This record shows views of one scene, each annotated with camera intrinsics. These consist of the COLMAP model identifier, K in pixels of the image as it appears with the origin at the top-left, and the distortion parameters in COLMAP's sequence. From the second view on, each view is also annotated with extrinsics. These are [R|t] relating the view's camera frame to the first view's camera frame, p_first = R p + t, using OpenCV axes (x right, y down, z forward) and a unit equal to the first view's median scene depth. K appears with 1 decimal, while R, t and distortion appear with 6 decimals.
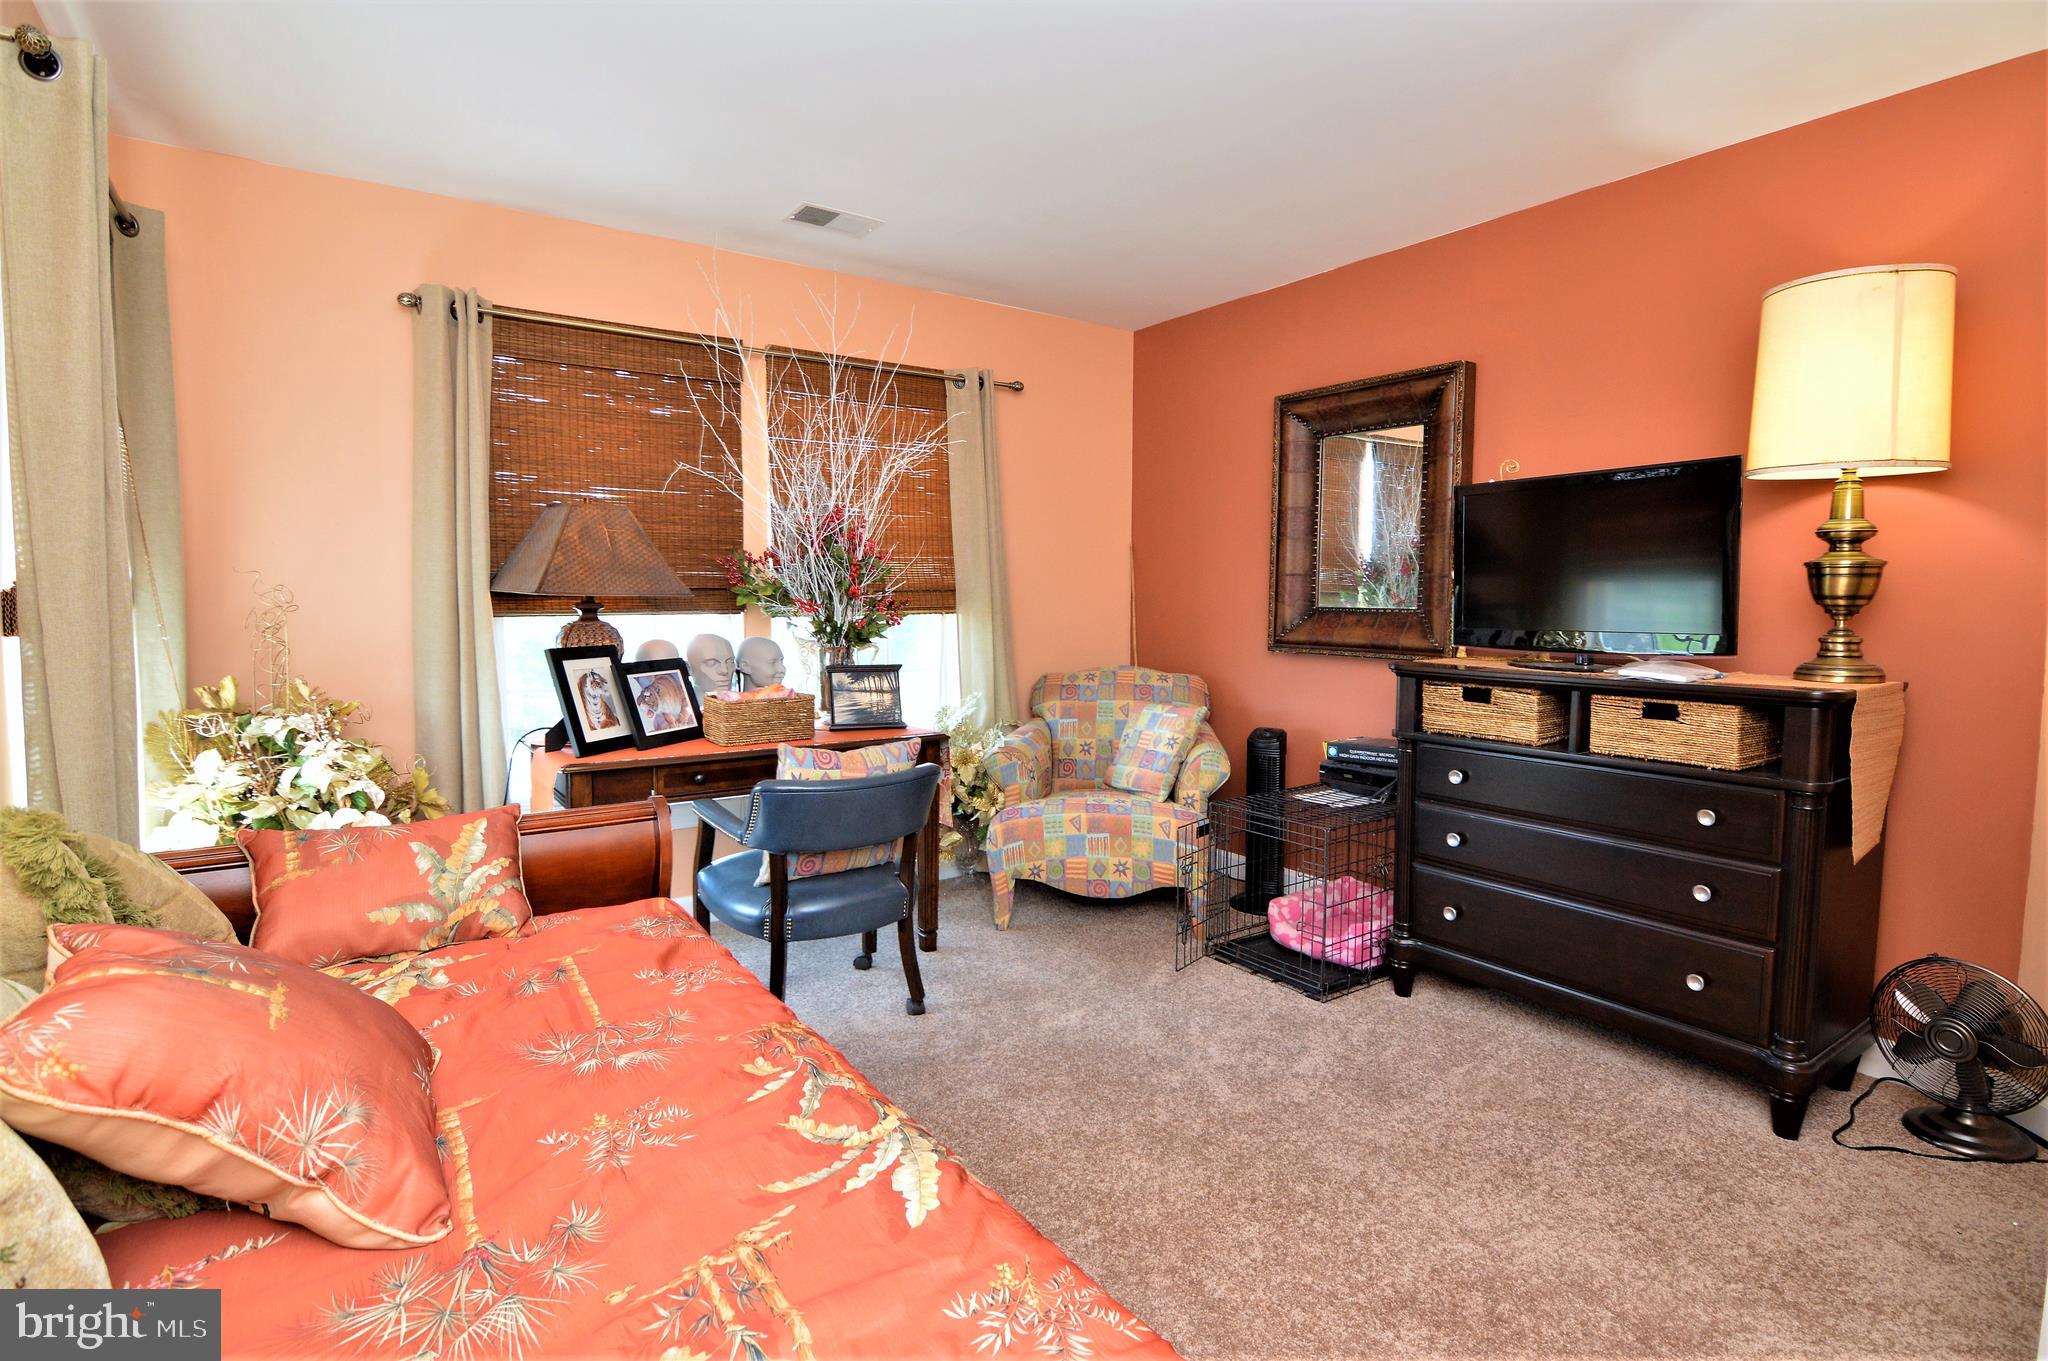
lens RADIAL K [[1003.3, 0, 1026.4], [0, 1003.3, 640.4], [0, 0, 1]] dist [-0.000063, -0.000136]
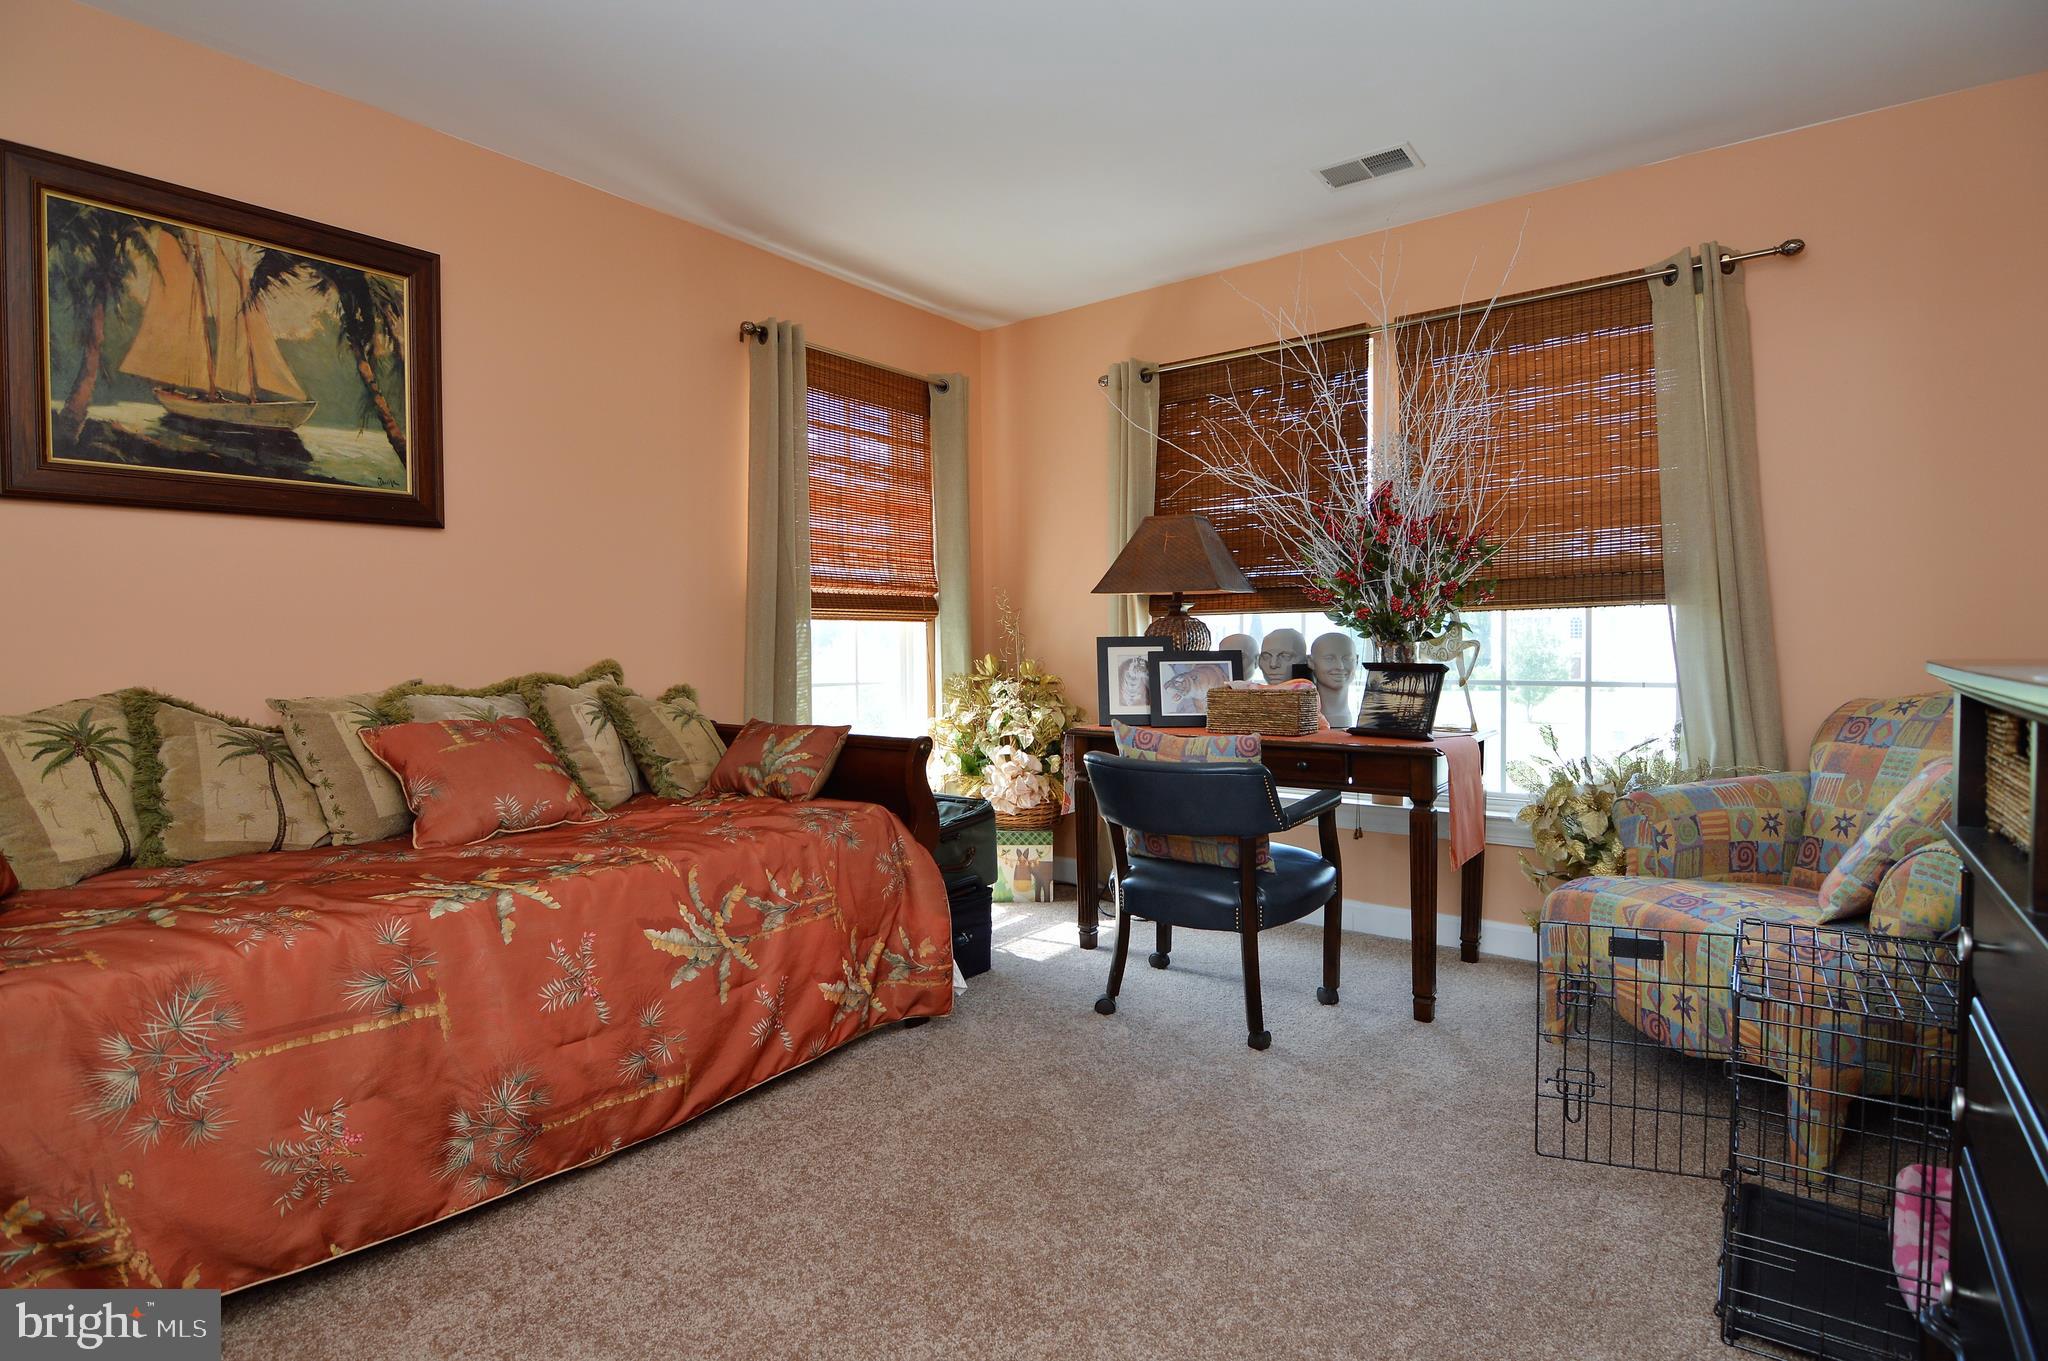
lens RADIAL K [[1007.3, 0, 1021.8], [0, 1007.3, 666.3], [0, 0, 1]] dist [-0.001876, -0.000858]
pose [[0.310271, 0.029841, -0.950180, 0.557586], [-0.021823, 0.999467, 0.024263, 0.012694], [0.950398, 0.013208, 0.310757, 0.405980]]
